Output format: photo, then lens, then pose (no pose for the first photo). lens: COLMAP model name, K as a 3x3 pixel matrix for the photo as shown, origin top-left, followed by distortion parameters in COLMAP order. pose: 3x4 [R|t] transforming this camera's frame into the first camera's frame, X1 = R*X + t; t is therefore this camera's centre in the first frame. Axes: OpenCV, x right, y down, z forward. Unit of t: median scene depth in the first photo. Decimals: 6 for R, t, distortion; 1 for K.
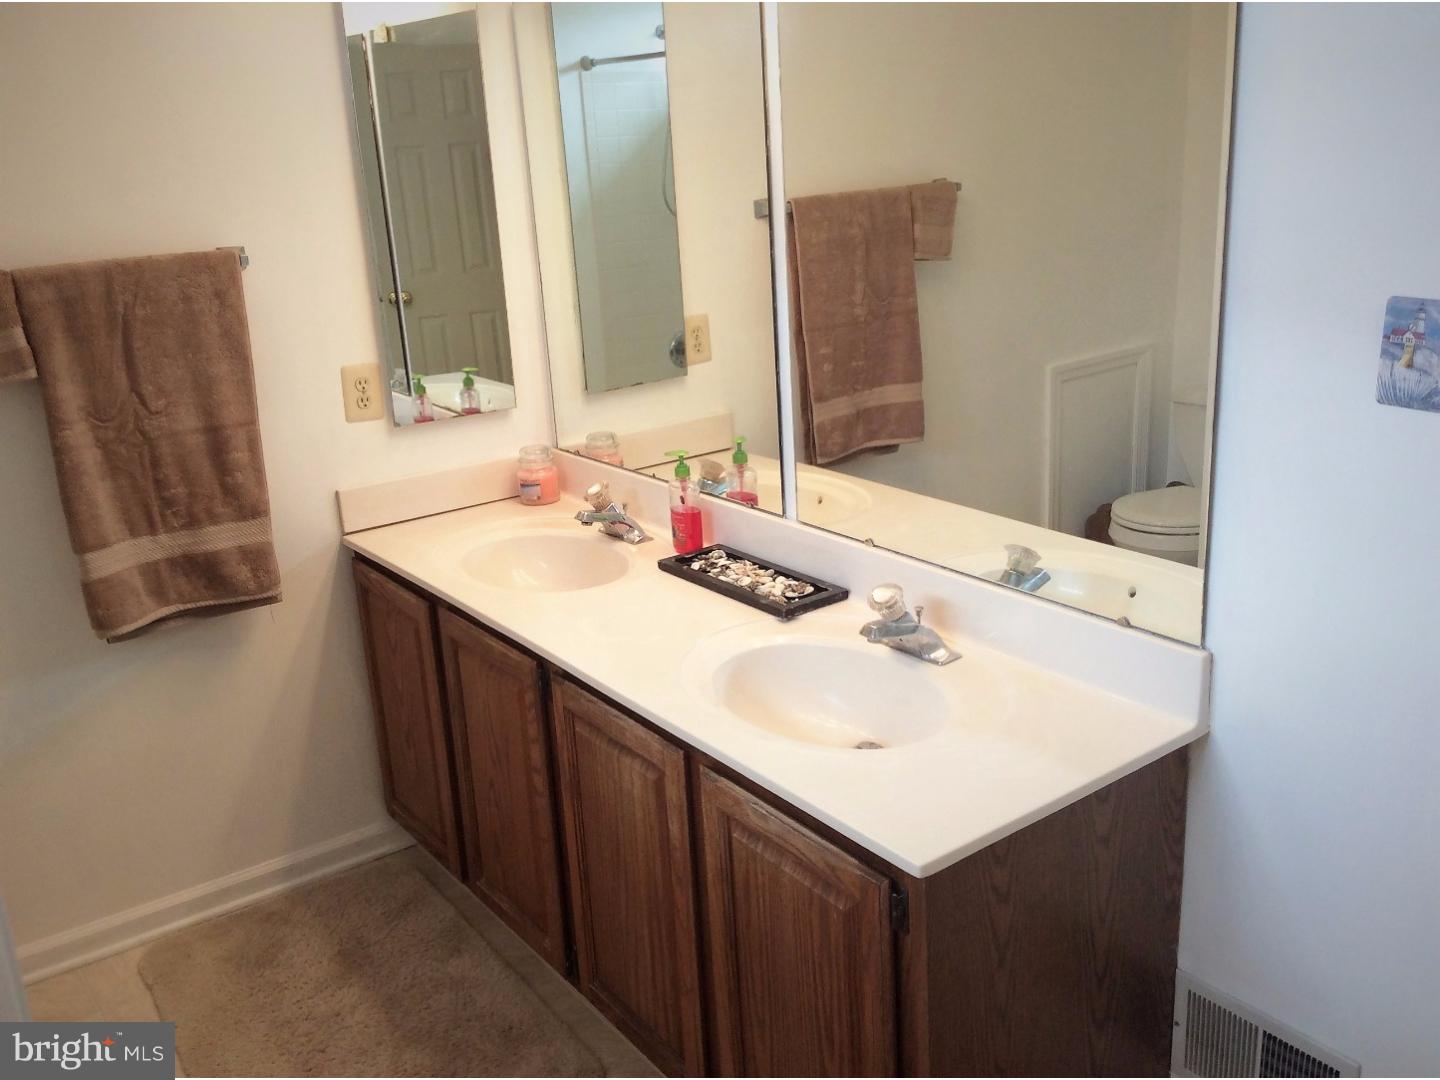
lens RADIAL K [[1317.4, 0, 734.2], [0, 1317.4, 538.8], [0, 0, 1]] dist [0.132600, -0.262487]
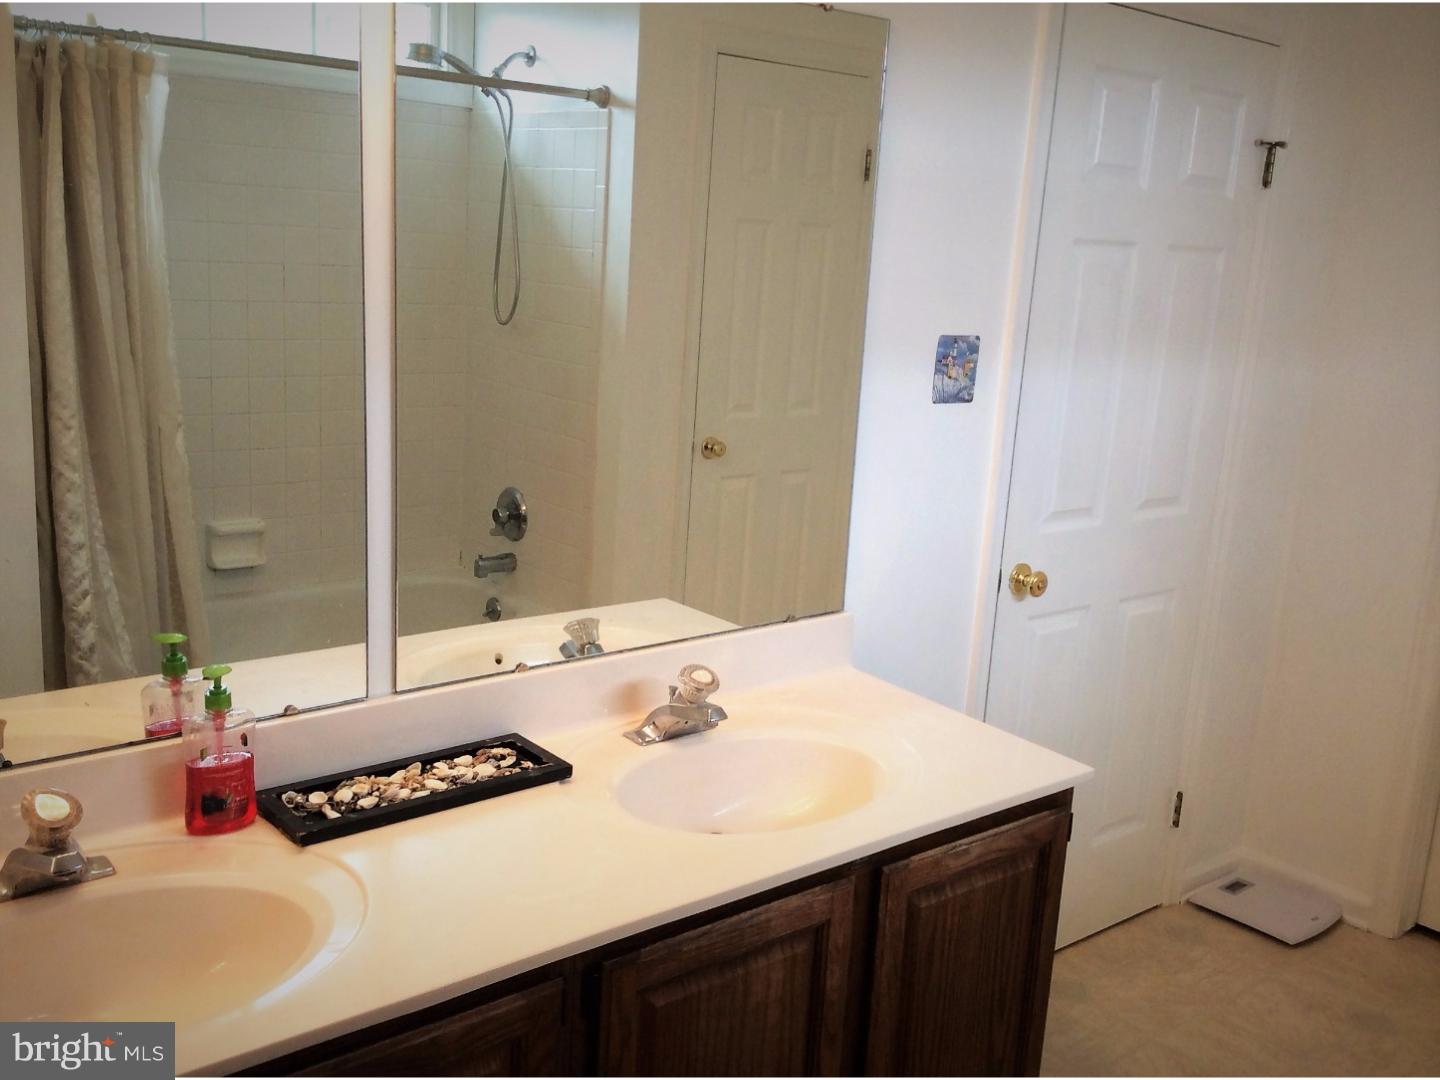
lens RADIAL K [[1317.4, 0, 734.2], [0, 1317.4, 538.8], [0, 0, 1]] dist [0.132600, -0.262487]
pose [[-0.040241, -0.174215, 0.983885, -0.962112], [0.251611, 0.951185, 0.178716, -0.256672], [-0.966992, 0.254748, 0.005557, 1.121928]]
